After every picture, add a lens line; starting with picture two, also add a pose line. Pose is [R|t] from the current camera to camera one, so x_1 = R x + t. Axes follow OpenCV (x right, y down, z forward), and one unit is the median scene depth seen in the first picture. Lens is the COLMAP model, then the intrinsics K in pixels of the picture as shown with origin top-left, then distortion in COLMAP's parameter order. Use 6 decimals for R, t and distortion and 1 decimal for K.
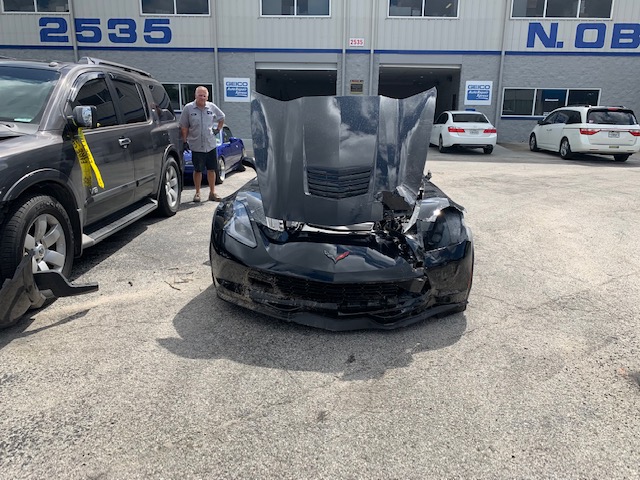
lens RADIAL K [[486.8, 0, 319.5], [0, 486.8, 223.9], [0, 0, 1]] dist [0.010192, 0.002109]
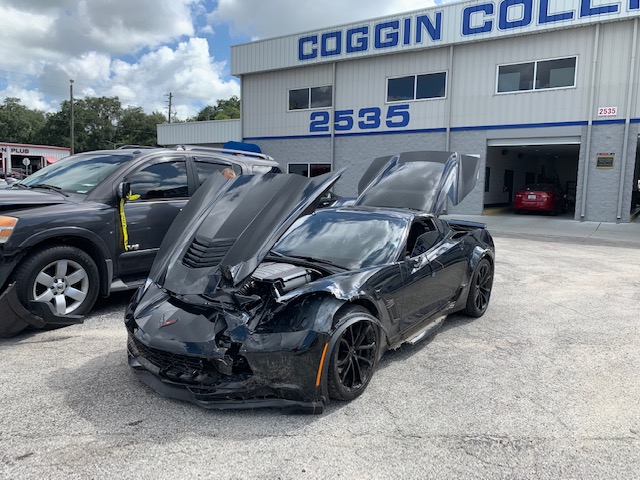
lens RADIAL K [[484.6, 0, 328.6], [0, 484.6, 240.2], [0, 0, 1]] dist [0.001284, 0.002241]
pose [[0.840512, 0.065284, -0.537845, 0.140418], [-0.129521, 0.988142, -0.082467, -0.010708], [0.526083, 0.138976, 0.839001, 0.045663]]
